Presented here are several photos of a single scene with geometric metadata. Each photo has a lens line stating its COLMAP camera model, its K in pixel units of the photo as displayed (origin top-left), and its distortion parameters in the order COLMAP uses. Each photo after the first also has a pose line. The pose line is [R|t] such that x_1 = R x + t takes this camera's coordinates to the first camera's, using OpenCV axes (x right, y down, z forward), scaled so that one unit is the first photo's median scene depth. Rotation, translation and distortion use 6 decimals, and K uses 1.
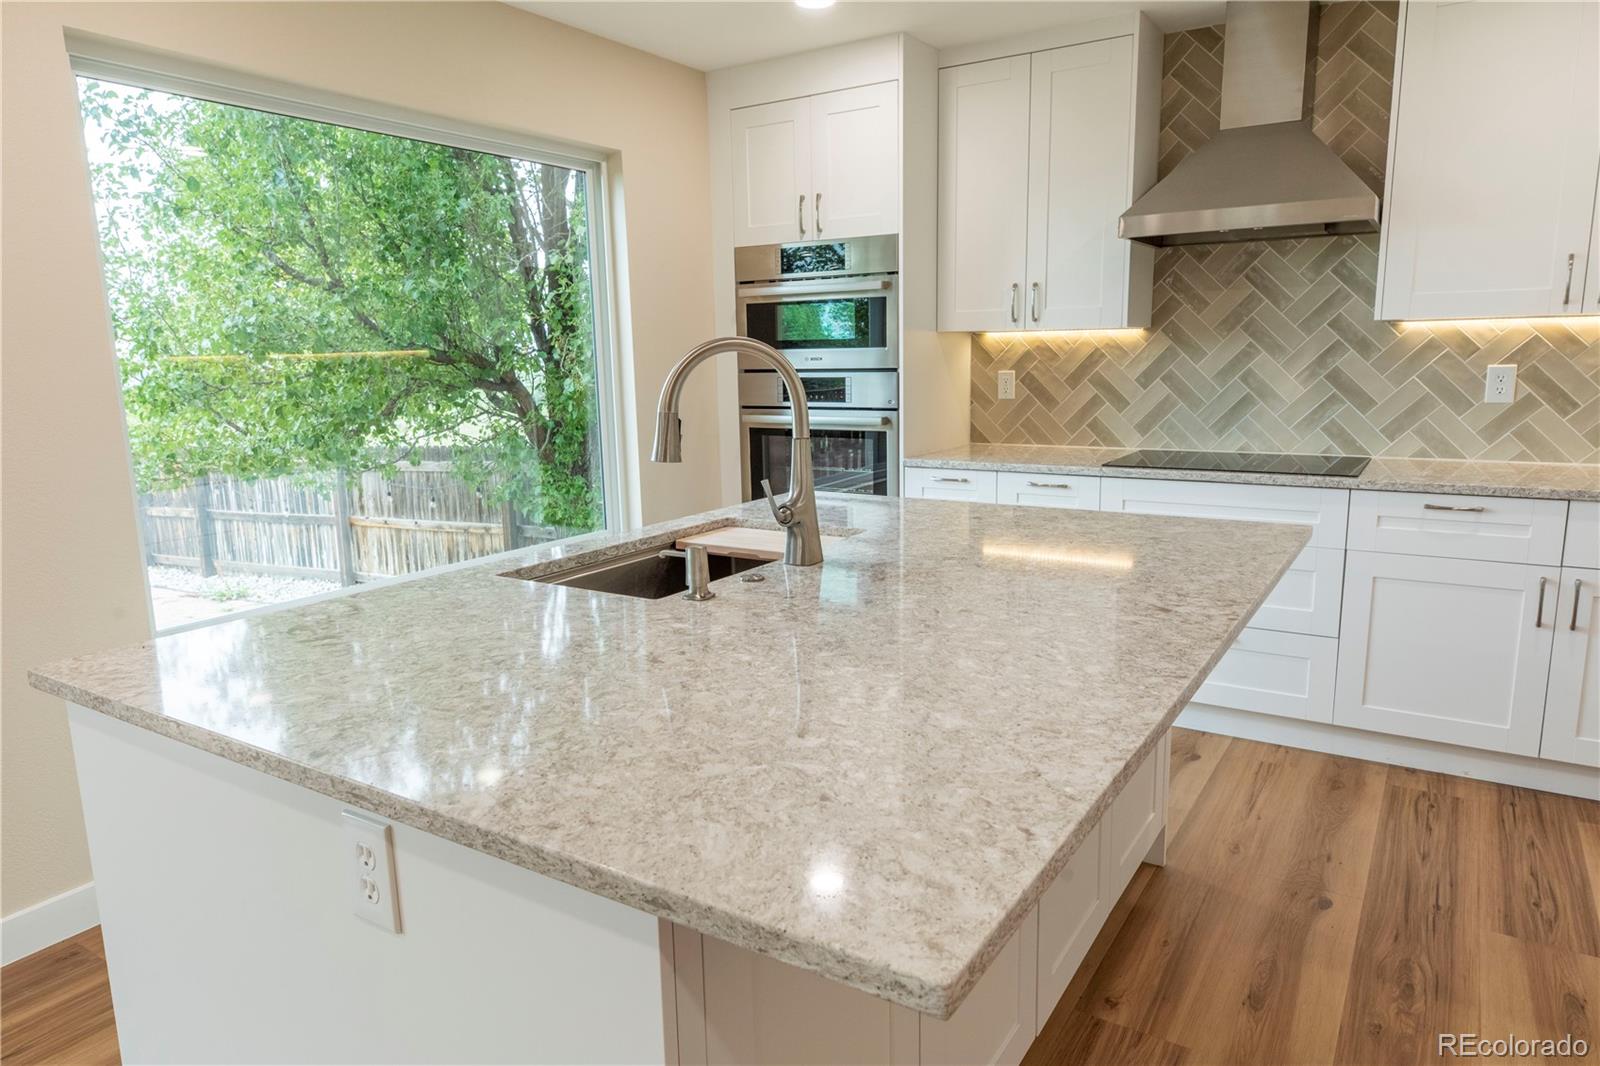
lens RADIAL K [[1024.5, 0, 790.6], [0, 1024.5, 530.8], [0, 0, 1]] dist [0.009312, -0.001860]
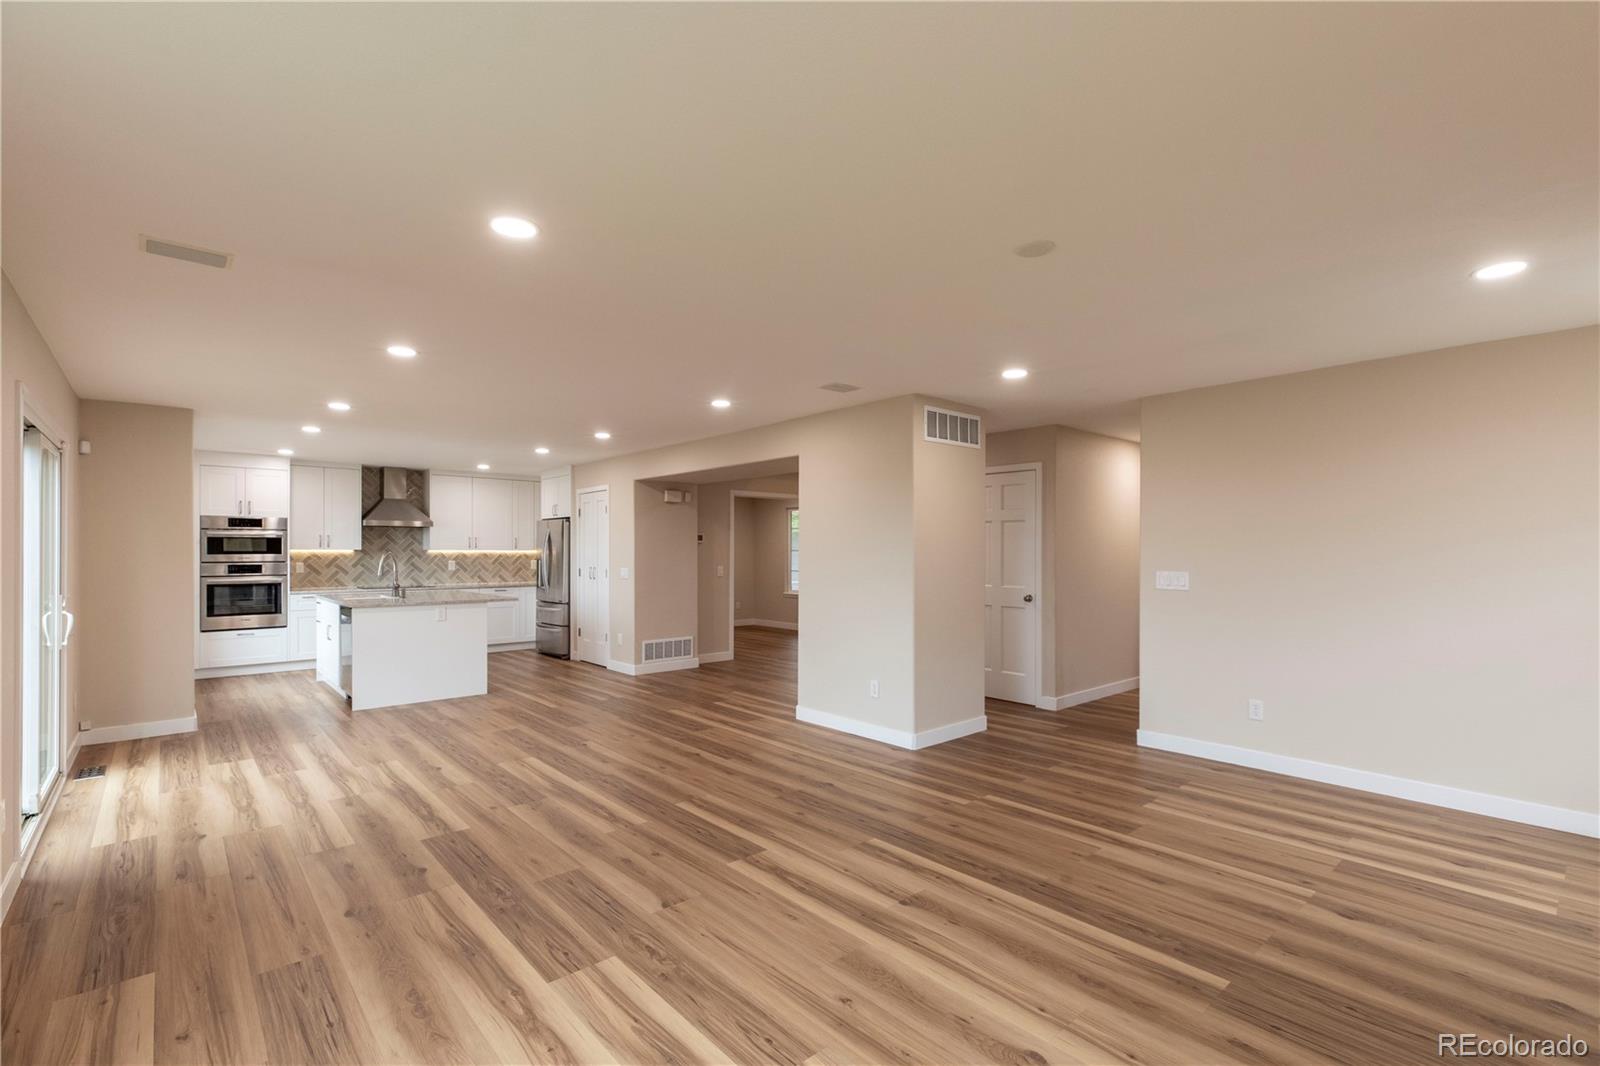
lens RADIAL K [[726.8, 0, 794.4], [0, 726.8, 543.9], [0, 0, 1]] dist [0.001780, 0.002497]
pose [[0.304949, 0.031069, 0.951862, -1.484065], [0.160907, 0.983418, -0.083649, 0.210697], [-0.938677, 0.178670, 0.294893, -1.040008]]
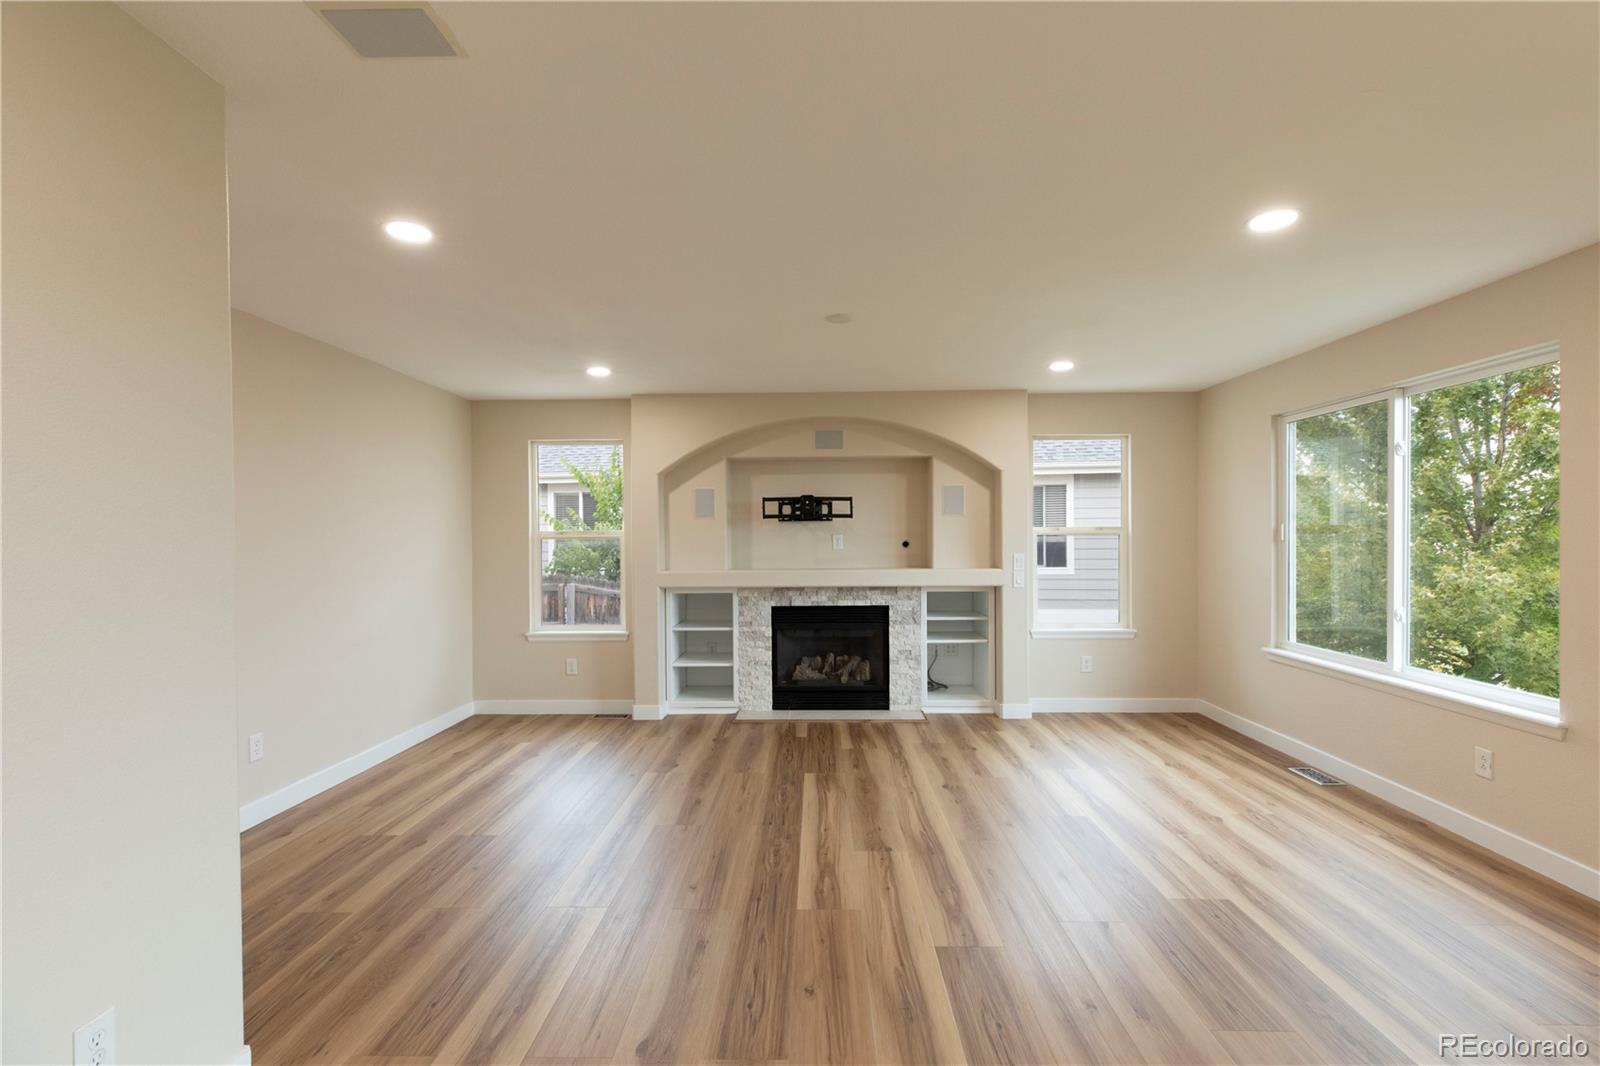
lens RADIAL K [[726.8, 0, 799.1], [0, 726.8, 541.2], [0, 0, 1]] dist [0.001780, 0.002497]
pose [[-0.864115, 0.025750, -0.502635, -0.290078], [-0.066115, 0.984228, 0.164085, 0.052688], [0.498932, 0.175020, -0.848784, -0.298289]]
